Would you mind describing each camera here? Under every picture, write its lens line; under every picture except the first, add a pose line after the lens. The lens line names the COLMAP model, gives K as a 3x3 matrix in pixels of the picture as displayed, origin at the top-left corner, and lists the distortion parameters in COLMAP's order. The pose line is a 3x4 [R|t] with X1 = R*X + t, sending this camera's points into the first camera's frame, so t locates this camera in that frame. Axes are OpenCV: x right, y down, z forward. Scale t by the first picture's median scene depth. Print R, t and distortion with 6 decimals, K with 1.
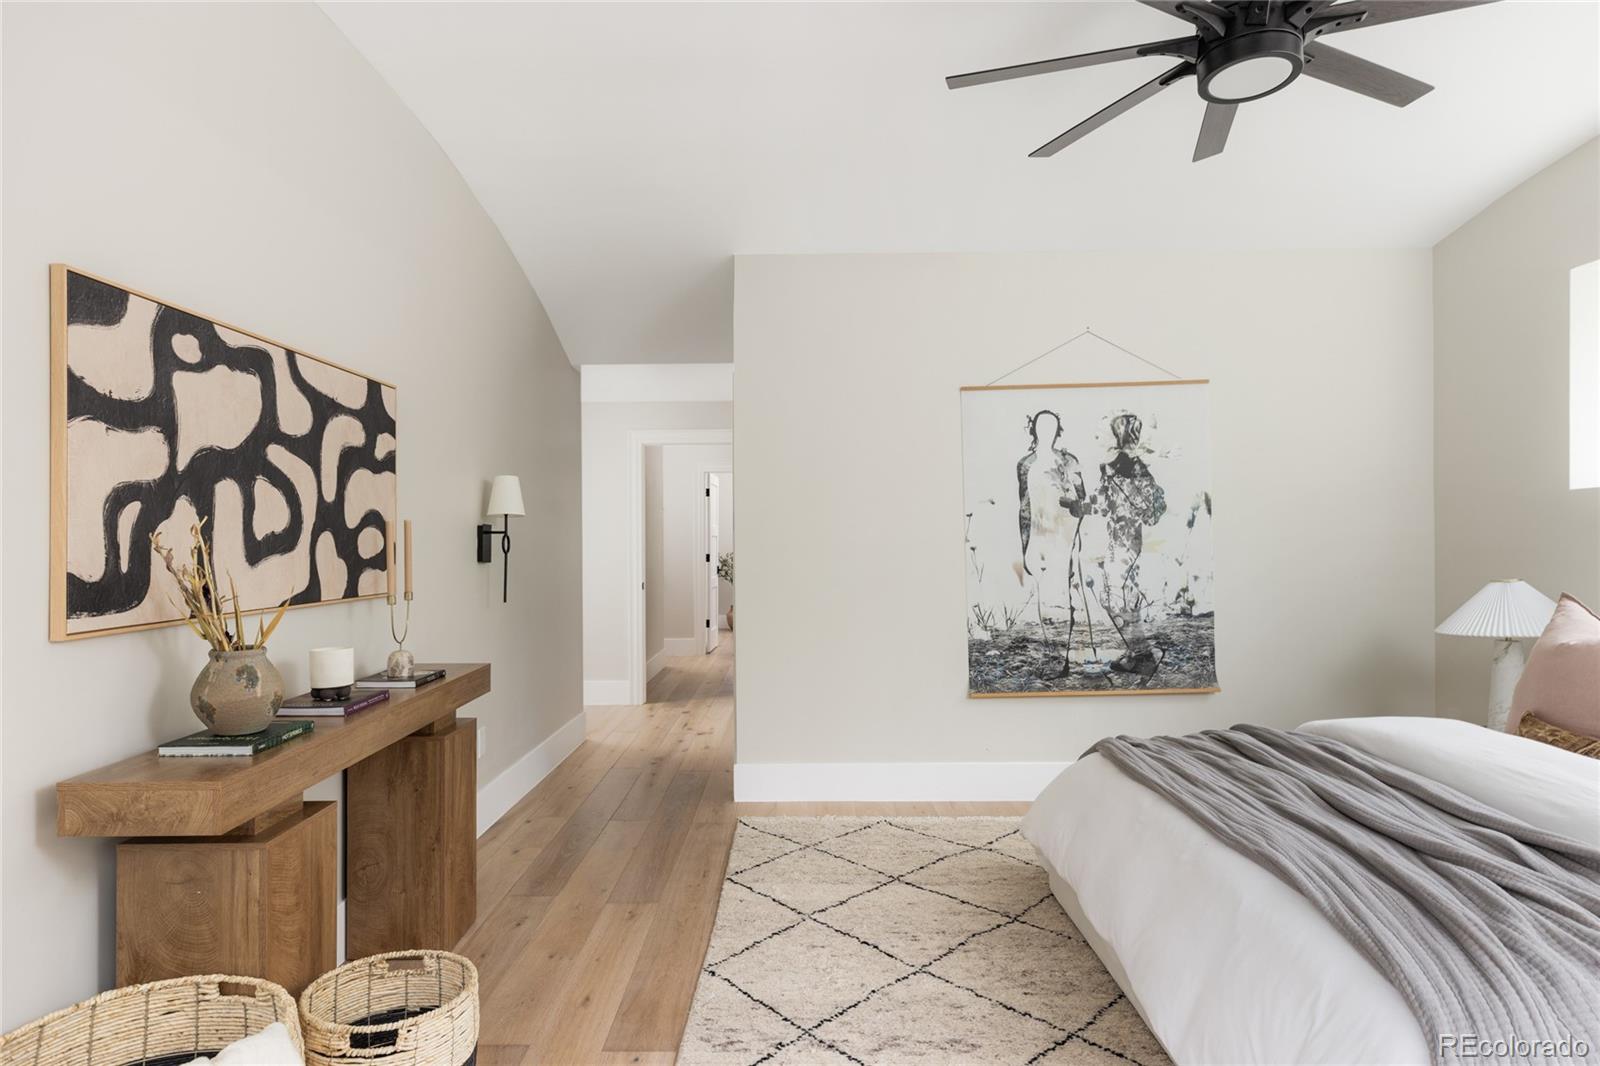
lens RADIAL K [[909.2, 0, 800.0], [0, 909.2, 533.0], [0, 0, 1]] dist [-0.021549, -0.001061]
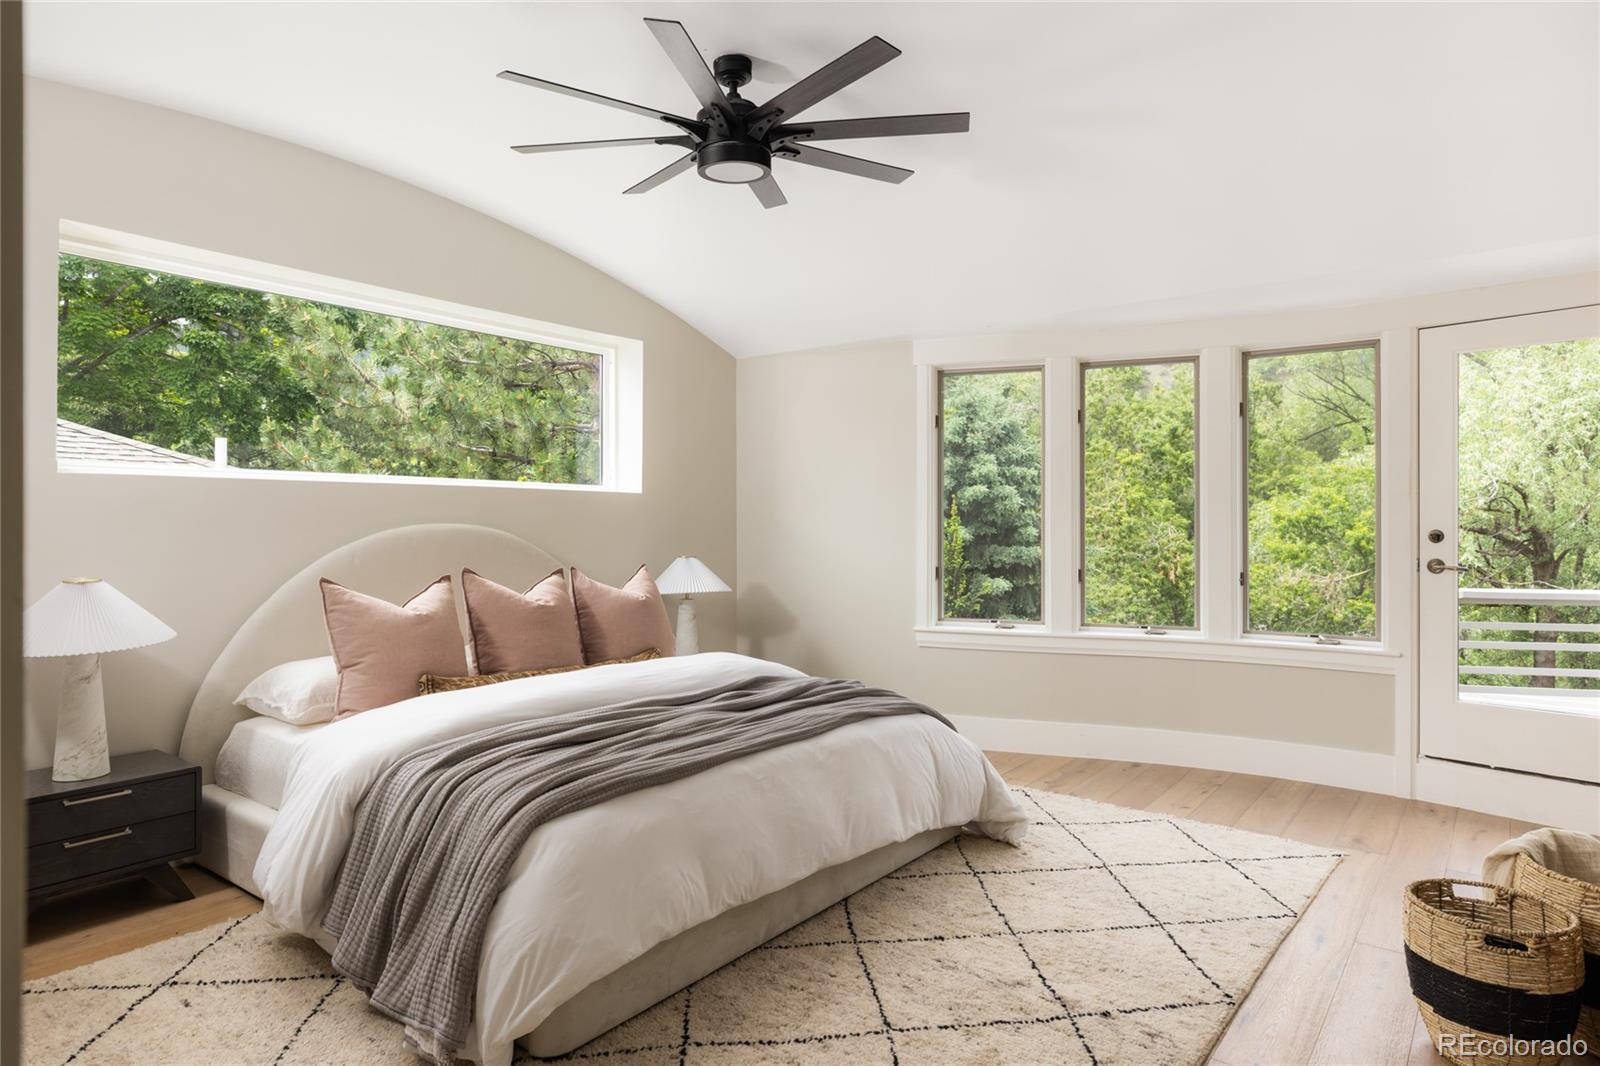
lens RADIAL K [[909.2, 0, 800.0], [0, 909.2, 533.0], [0, 0, 1]] dist [-0.021549, -0.001061]
pose [[-0.787388, -0.001607, 0.616456, -0.377527], [-0.002440, 0.999997, -0.000510, 0.015378], [-0.616453, -0.001906, -0.787389, 1.997929]]
